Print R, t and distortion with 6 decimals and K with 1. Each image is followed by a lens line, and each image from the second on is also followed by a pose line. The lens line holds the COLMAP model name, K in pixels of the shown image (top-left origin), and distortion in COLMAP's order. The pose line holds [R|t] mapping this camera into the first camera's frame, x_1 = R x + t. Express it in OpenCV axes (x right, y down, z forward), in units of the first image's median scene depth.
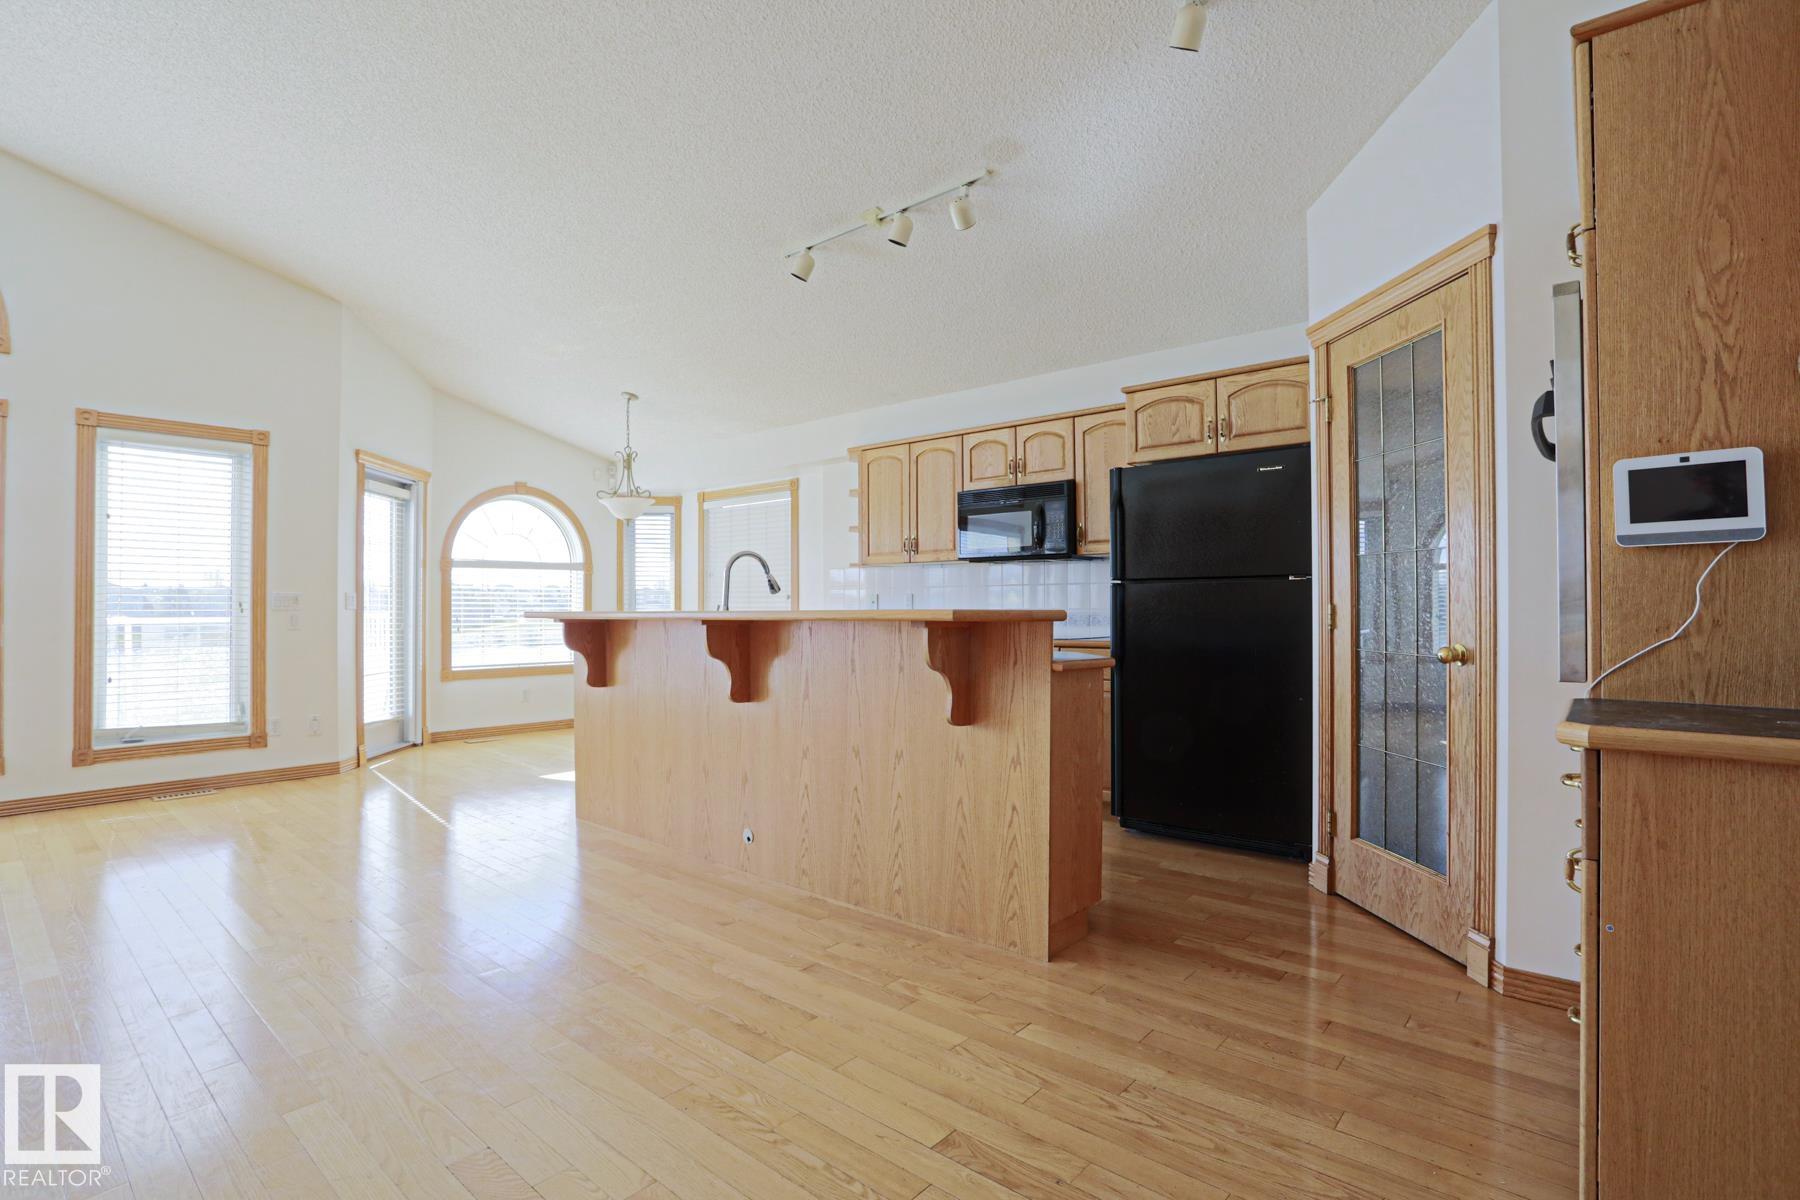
lens RADIAL K [[874.5, 0, 894.8], [0, 874.5, 598.1], [0, 0, 1]] dist [-0.080581, 0.036498]
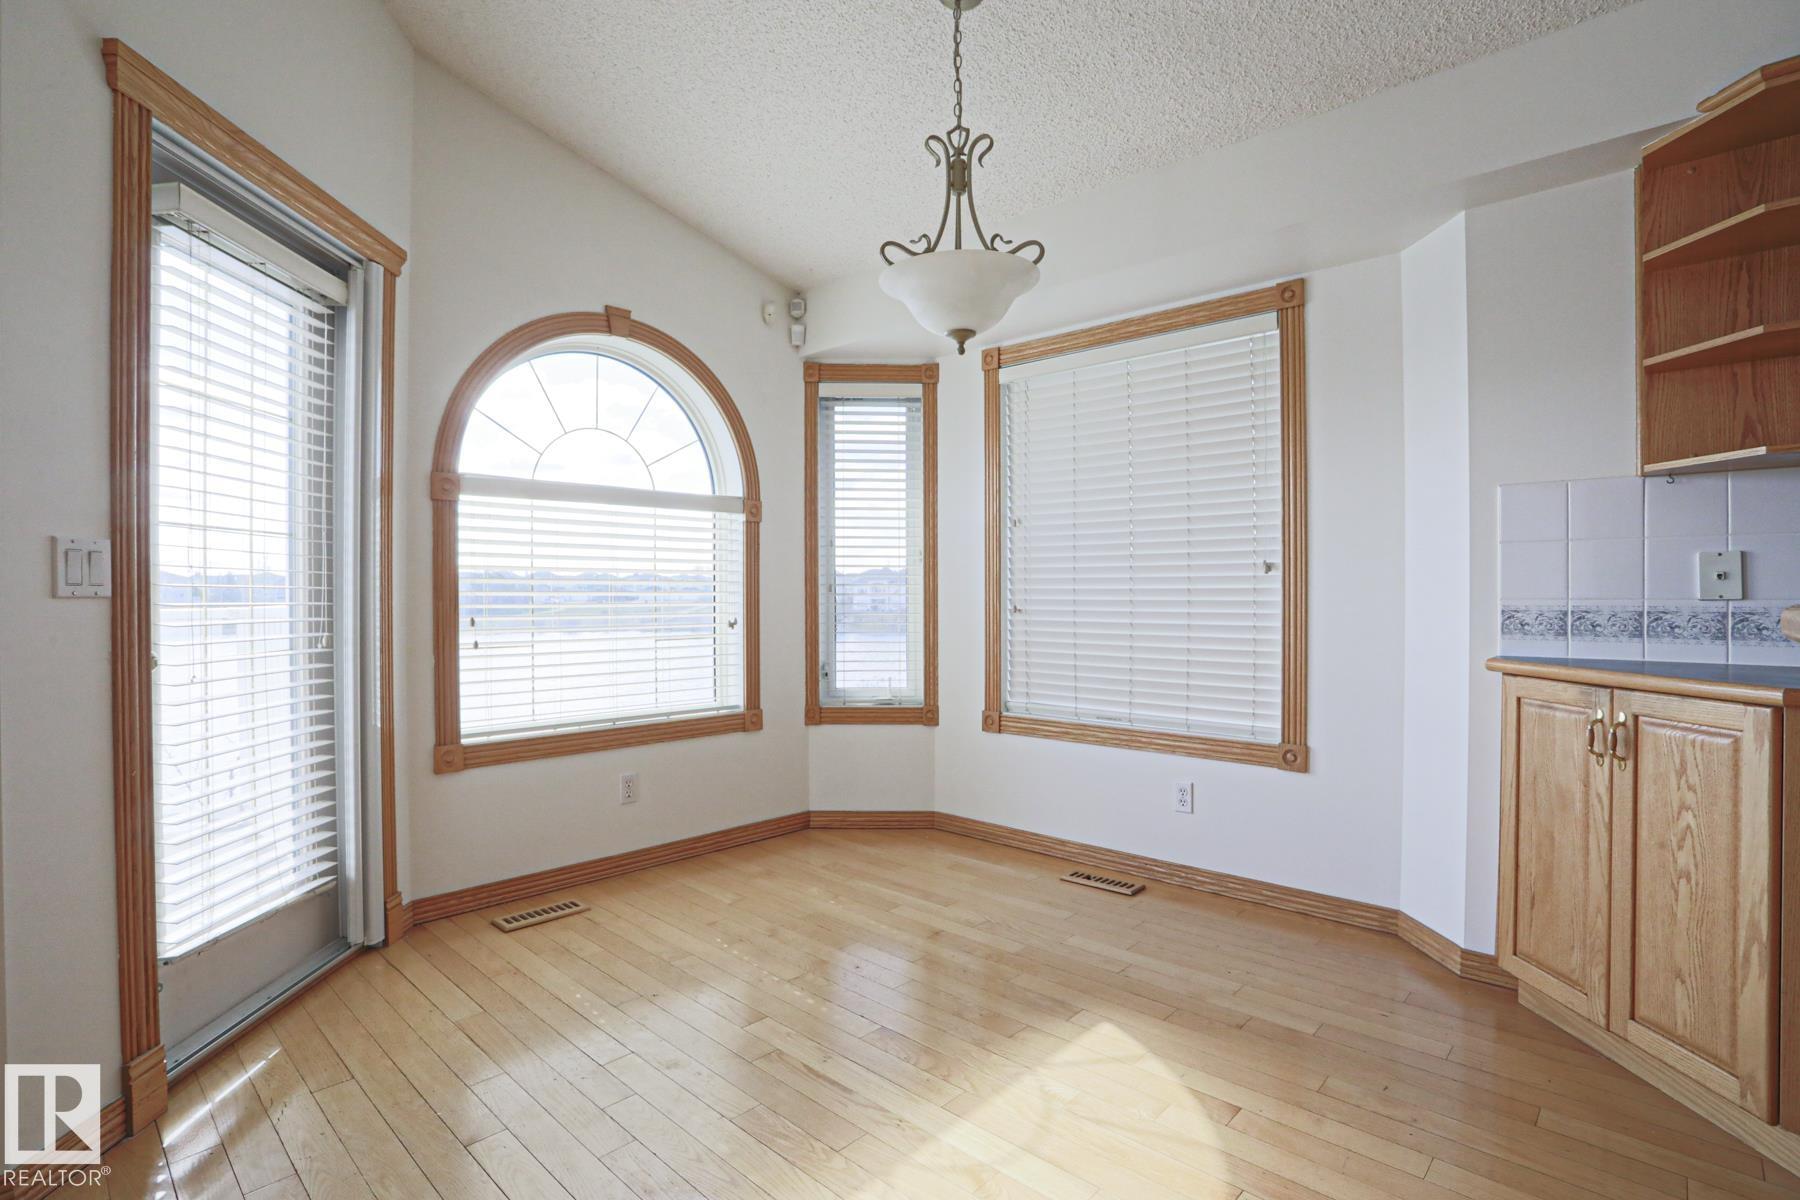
lens RADIAL K [[874.5, 0, 894.8], [0, 874.5, 598.1], [0, 0, 1]] dist [-0.080581, 0.036498]
pose [[0.999245, 0.001072, -0.038833, -0.389924], [-0.000421, 0.999859, 0.016774, 0.009225], [0.038845, -0.016745, 0.999105, 0.797249]]
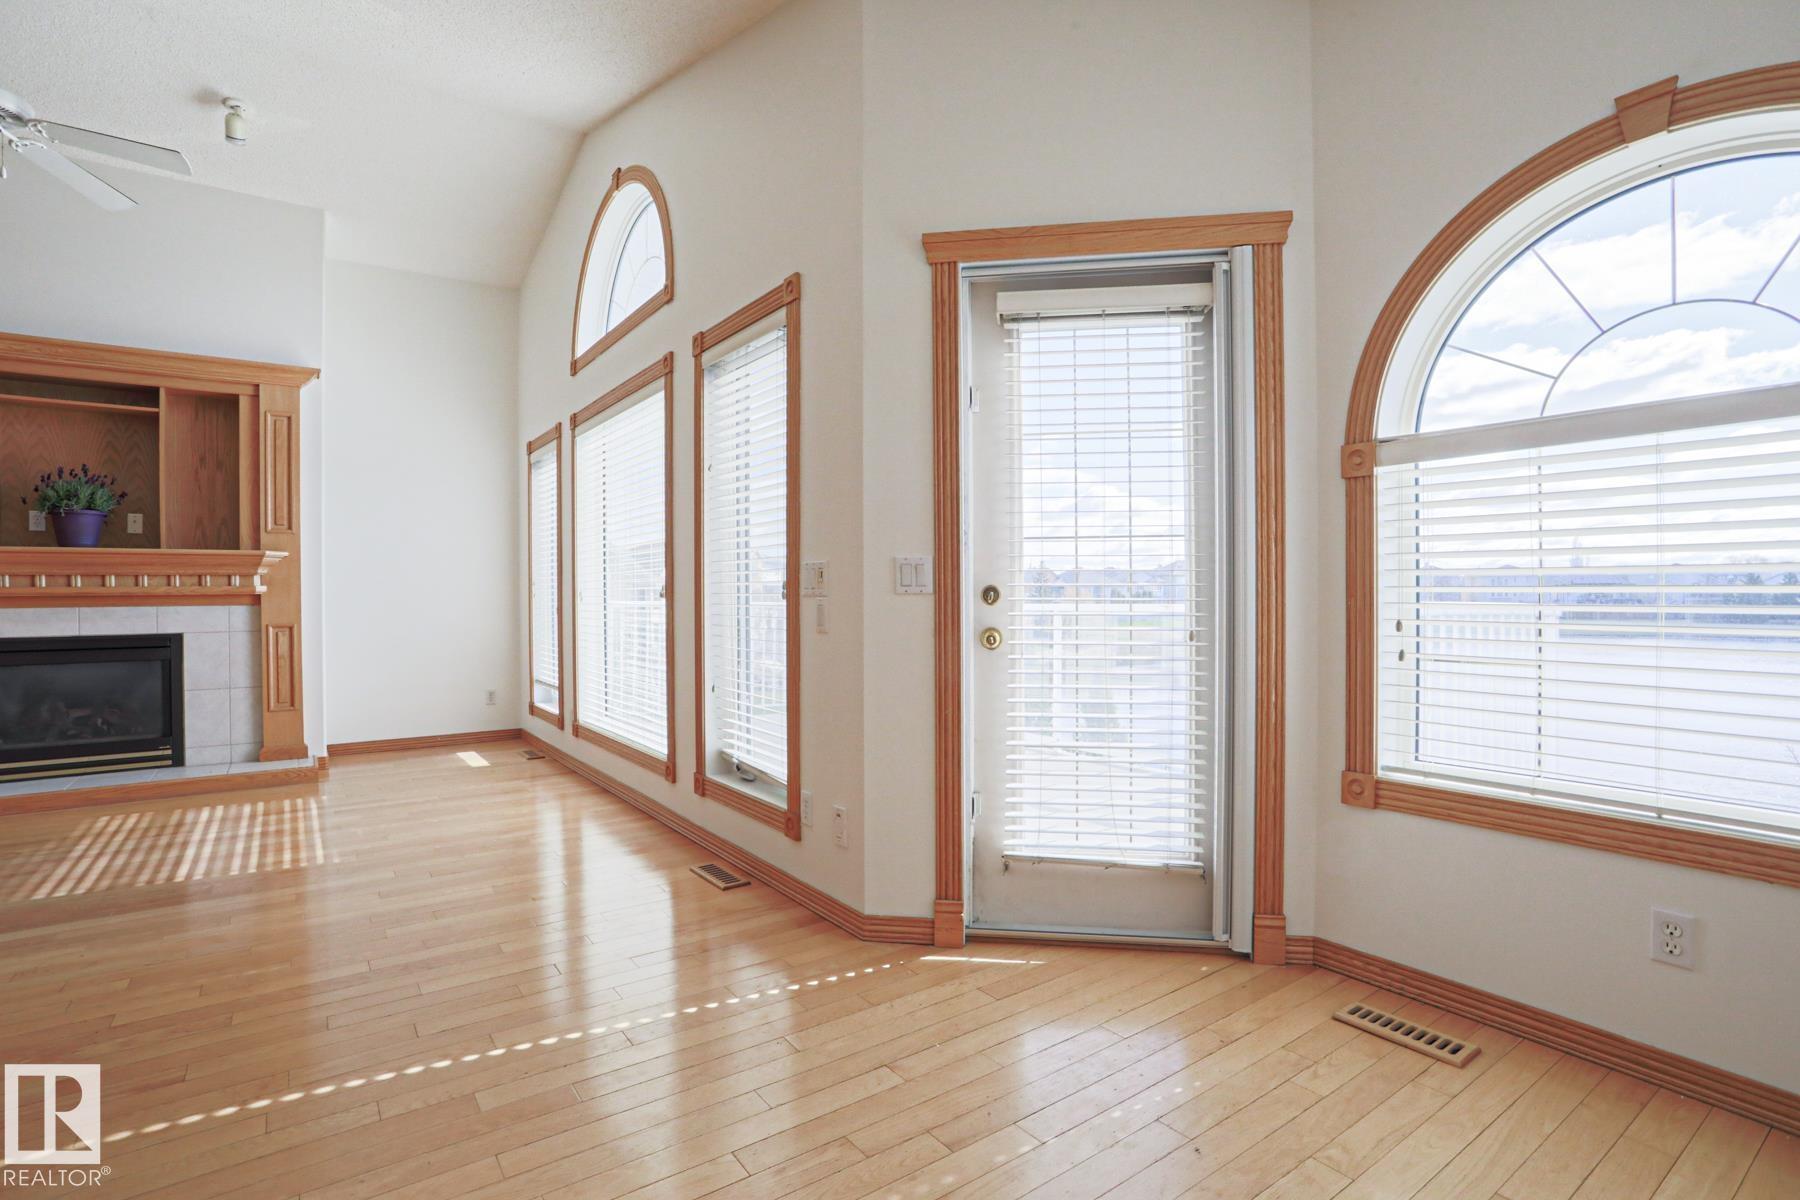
lens RADIAL K [[874.1, 0, 896.8], [0, 874.1, 597.4], [0, 0, 1]] dist [-0.066821, 0.030787]
pose [[-0.231260, 0.010246, -0.972838, -0.202457], [0.015329, 0.999859, 0.006887, 0.012645], [0.972771, -0.013320, -0.231385, 1.193379]]
